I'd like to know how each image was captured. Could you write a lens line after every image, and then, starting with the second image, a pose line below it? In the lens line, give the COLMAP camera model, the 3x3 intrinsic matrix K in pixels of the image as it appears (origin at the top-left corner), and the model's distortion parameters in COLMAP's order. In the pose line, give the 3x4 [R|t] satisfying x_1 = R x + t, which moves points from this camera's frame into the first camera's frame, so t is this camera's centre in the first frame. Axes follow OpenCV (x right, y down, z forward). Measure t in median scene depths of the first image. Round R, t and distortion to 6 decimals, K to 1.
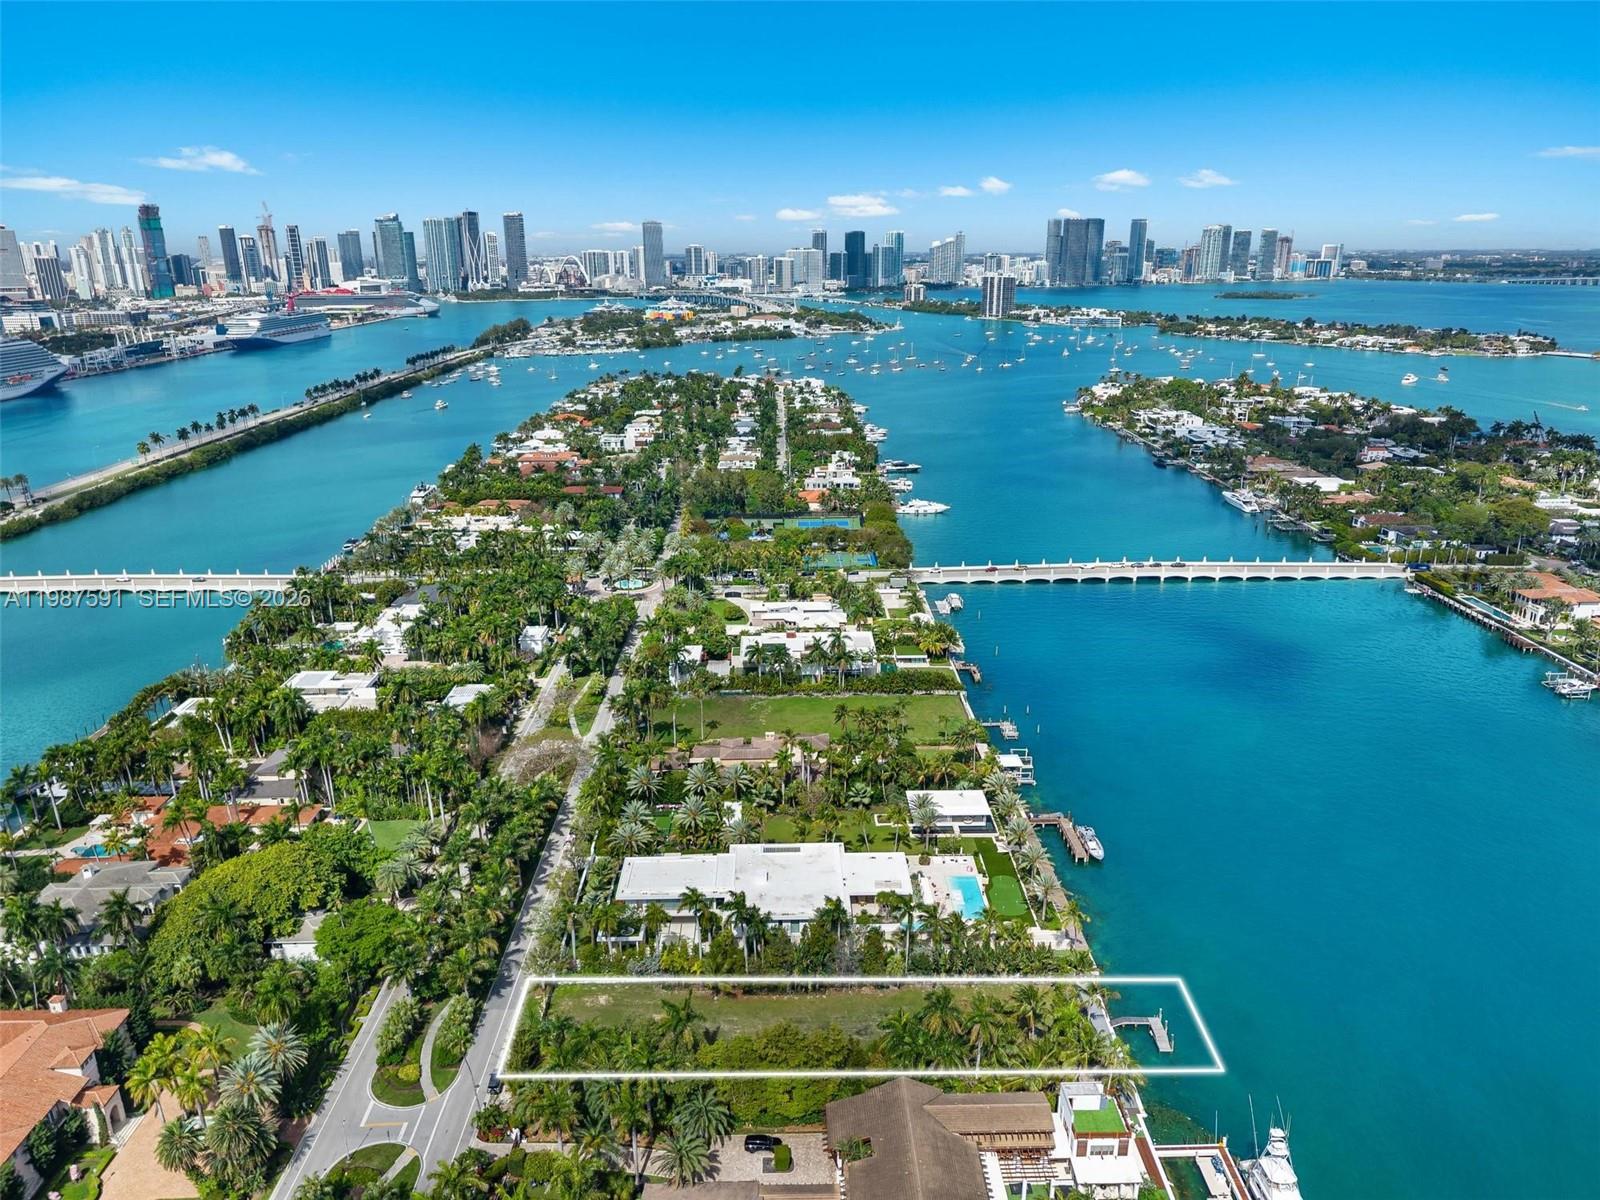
lens RADIAL K [[1071.5, 0, 800.0], [0, 1071.5, 600.0], [0, 0, 1]] dist [0.020096, -0.017924]
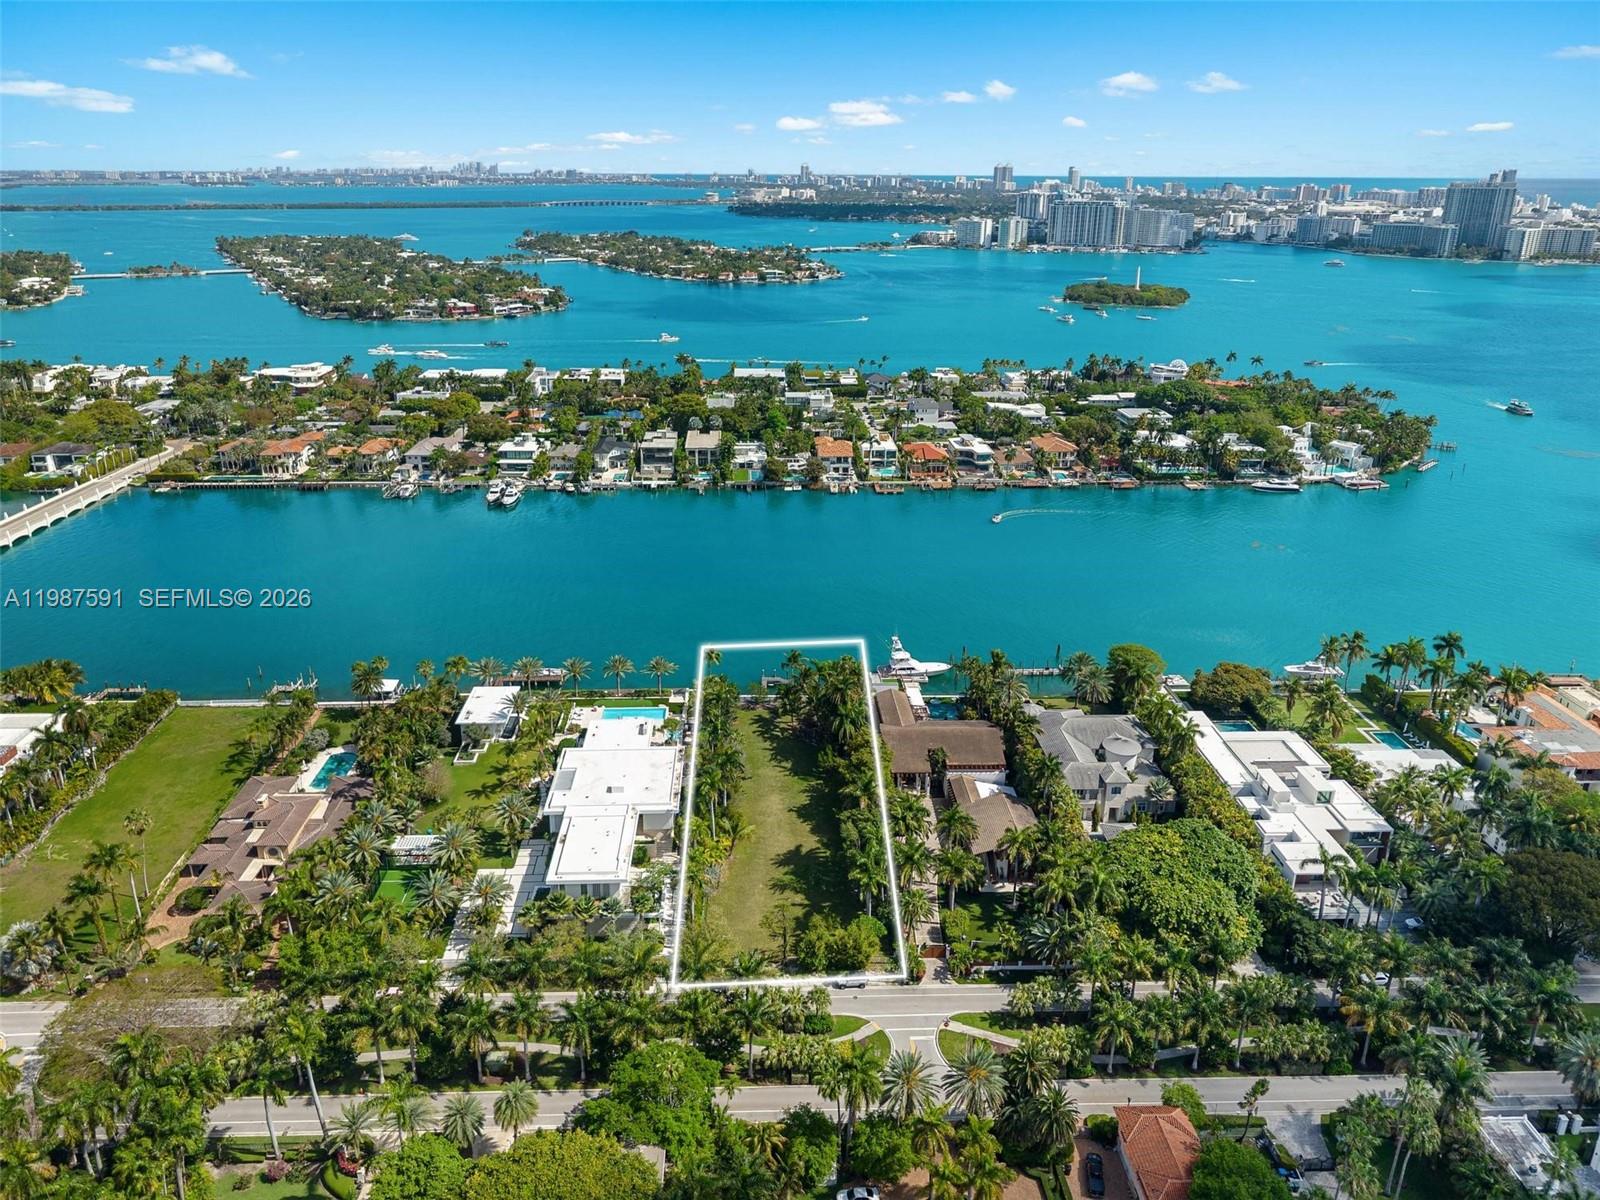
lens RADIAL K [[1072.8, 0, 773.0], [0, 1072.8, 581.4], [0, 0, 1]] dist [0.055814, -0.061291]
pose [[-0.005009, -0.354354, 0.935098, -0.131069], [0.309900, 0.888522, 0.338364, -0.029843], [-0.950756, 0.291482, 0.105364, 0.102833]]
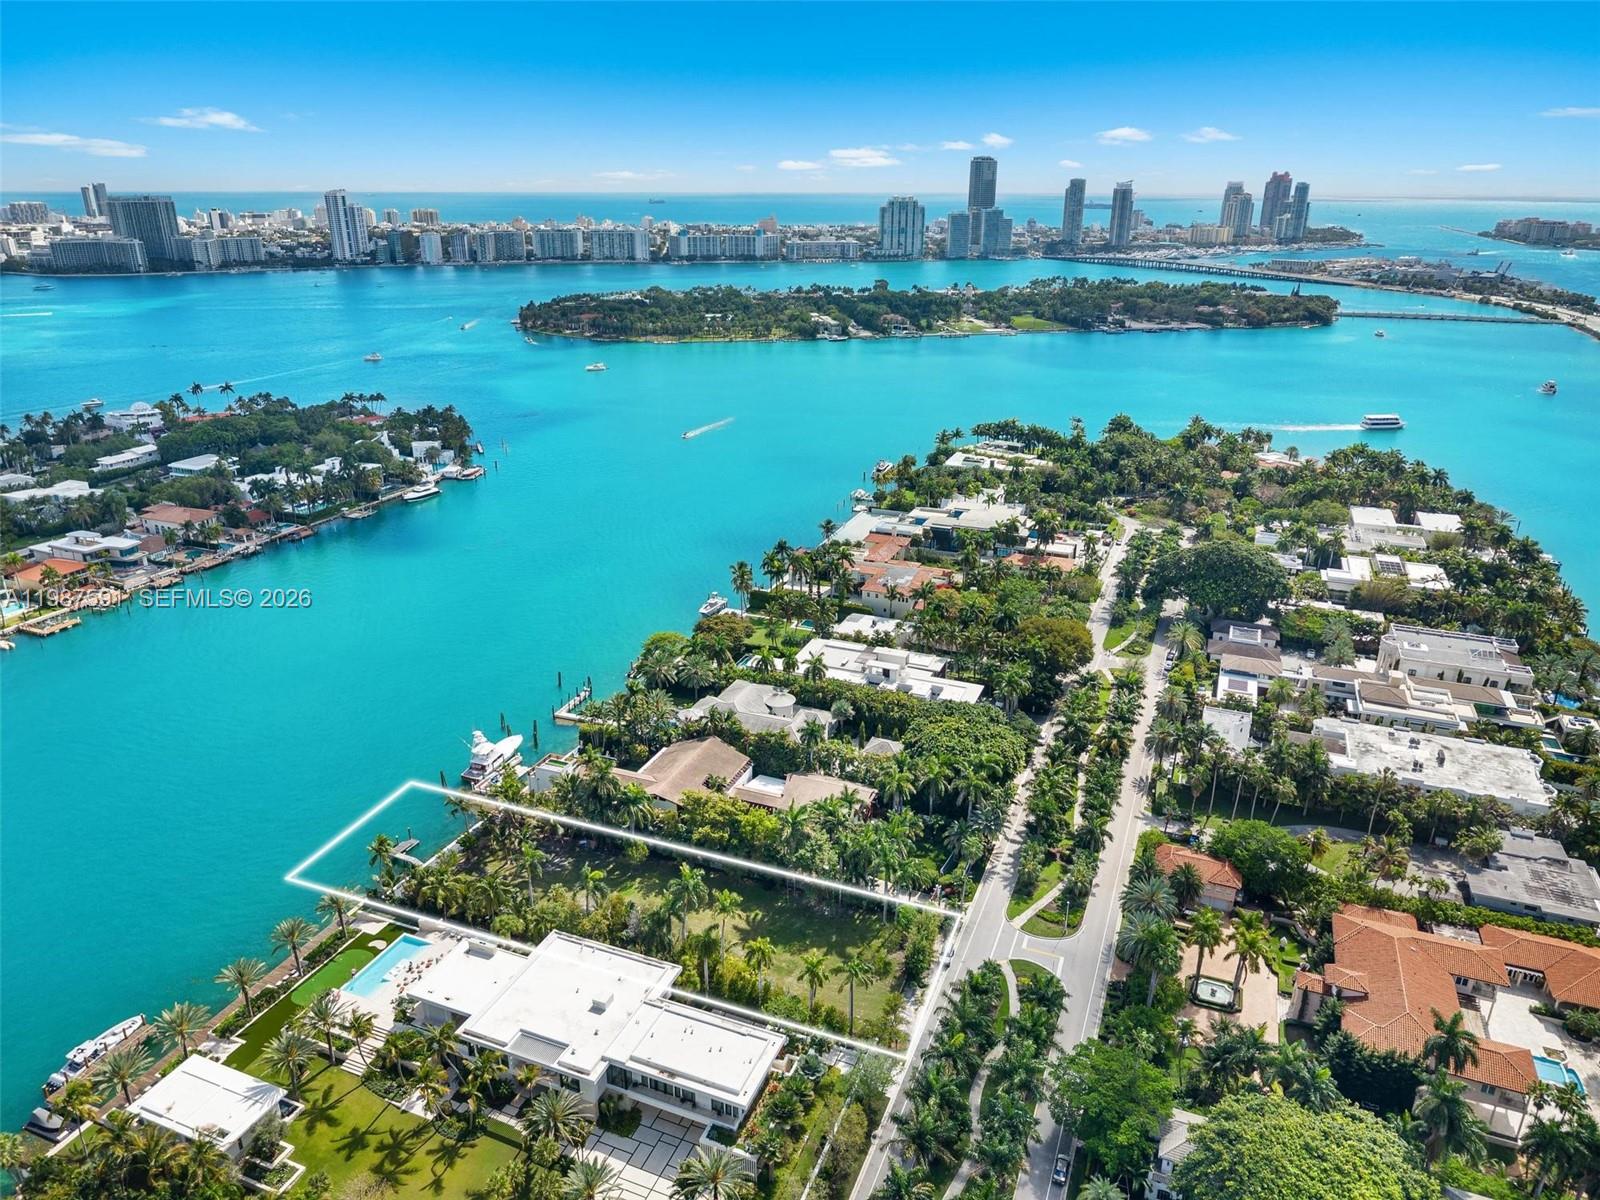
lens RADIAL K [[1070.9, 0, 799.0], [0, 1070.9, 618.4], [0, 0, 1]] dist [0.004807, 0.004418]
pose [[-0.916301, -0.146268, 0.372824, -0.059752], [0.130700, 0.770737, 0.623604, -0.060358], [-0.378562, 0.620137, -0.687111, 0.190701]]
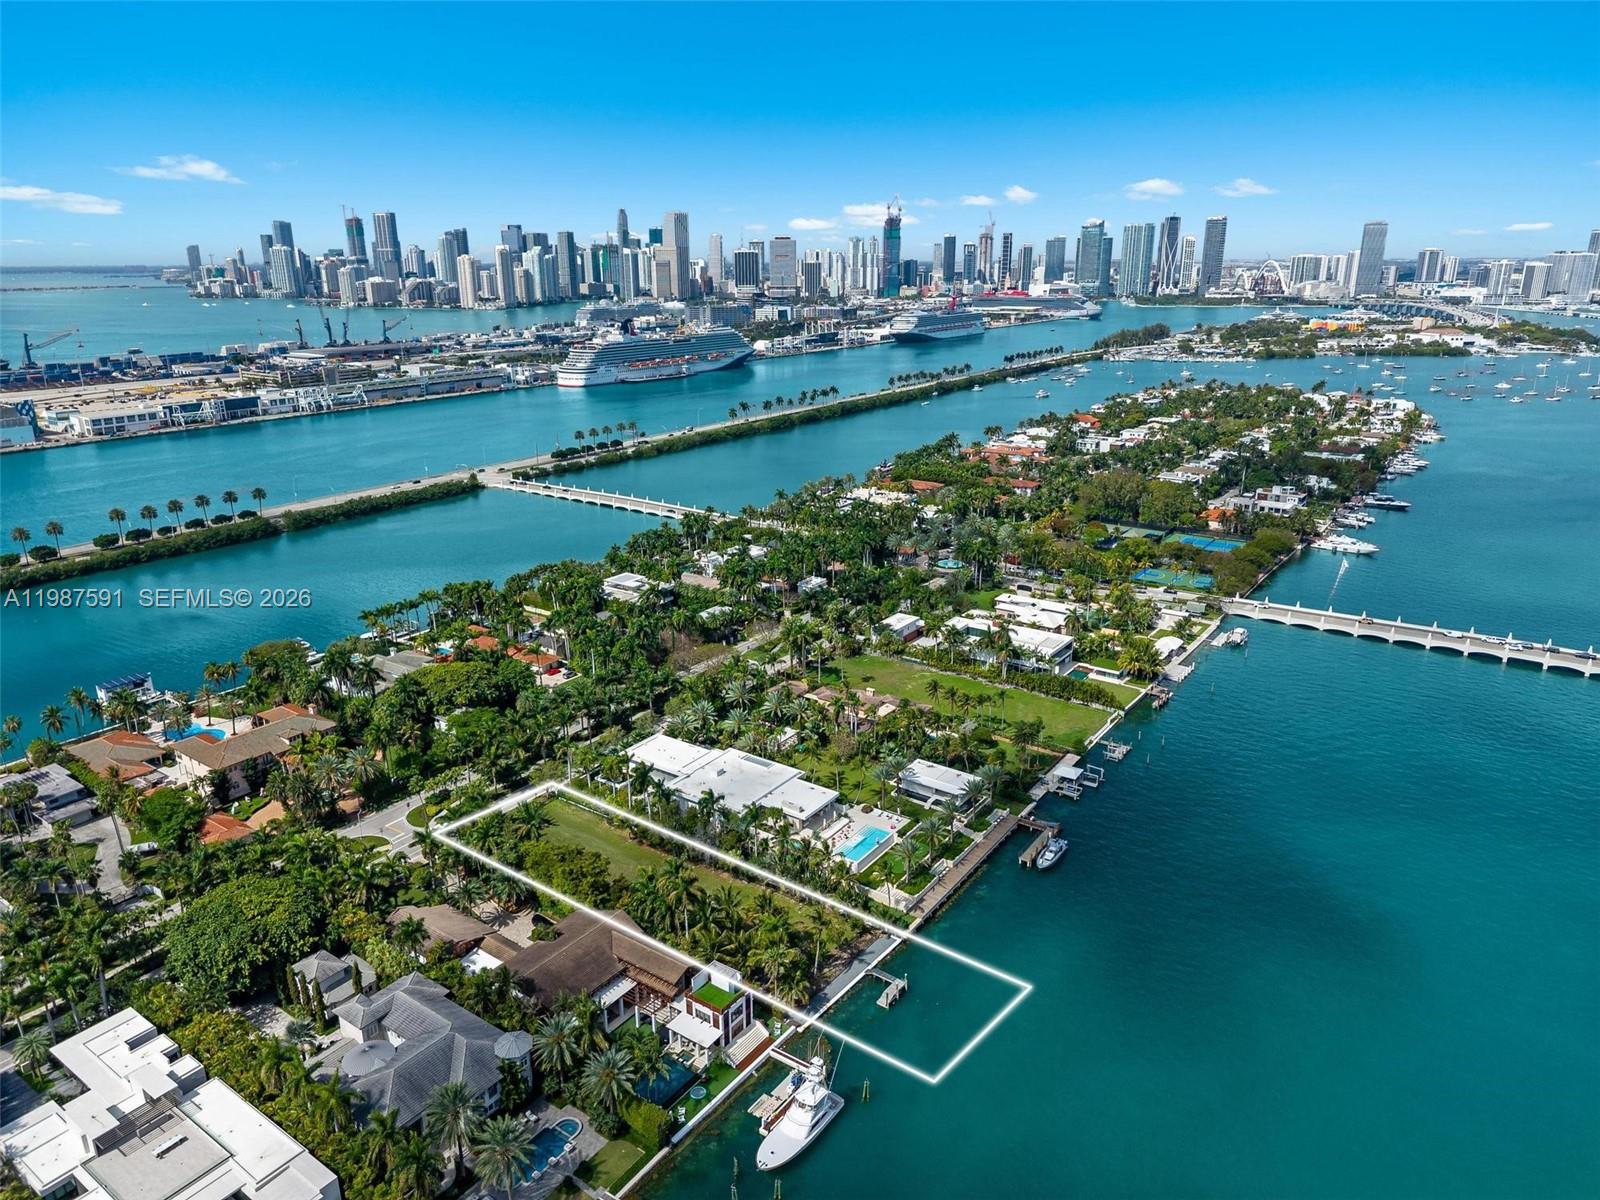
lens RADIAL K [[1071.5, 0, 800.0], [0, 1071.5, 600.0], [0, 0, 1]] dist [0.020096, -0.017924]
pose [[0.803092, 0.182211, -0.567312, 0.101673], [-0.184249, 0.981374, 0.054376, -0.002967], [0.566653, 0.060858, 0.821706, 0.005042]]
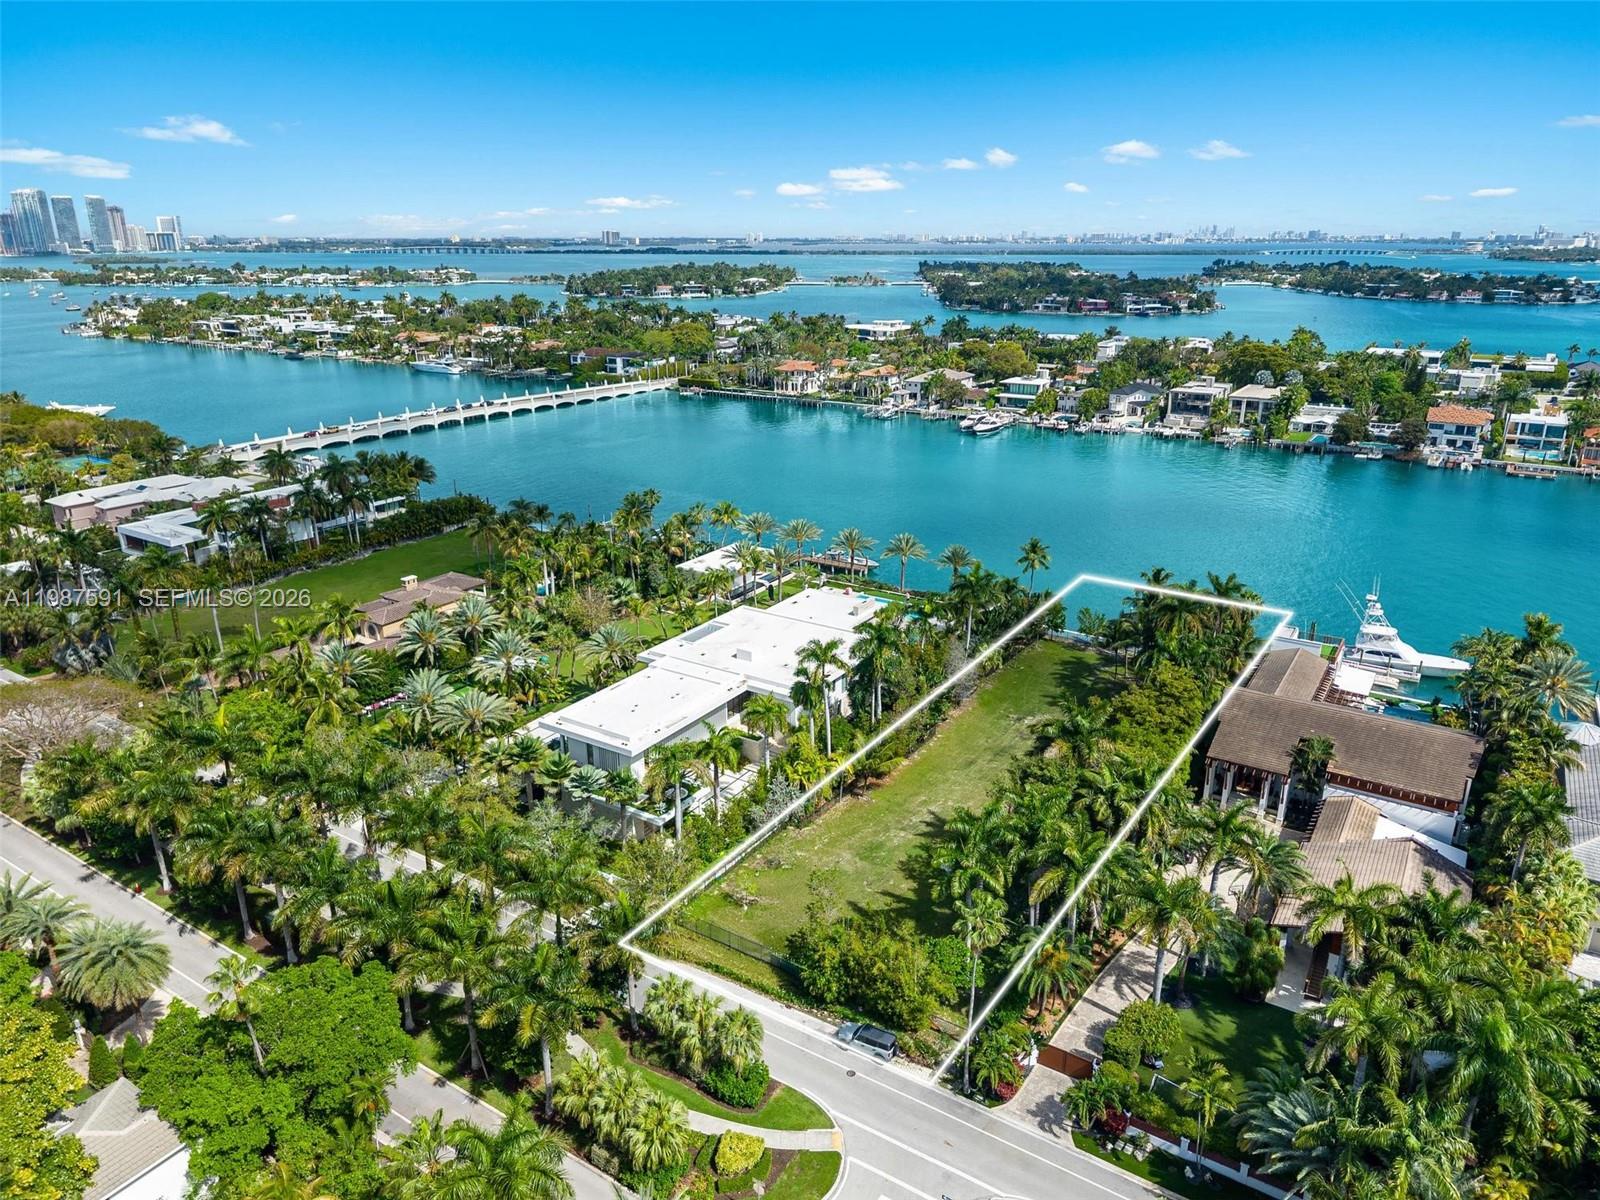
lens RADIAL K [[1071.5, 0, 800.0], [0, 1071.5, 600.0], [0, 0, 1]] dist [0.020096, -0.017924]
pose [[0.562541, -0.263800, 0.783554, -0.075983], [0.257722, 0.956459, 0.136985, 0.021156], [-0.785574, 0.124880, 0.606035, 0.083862]]
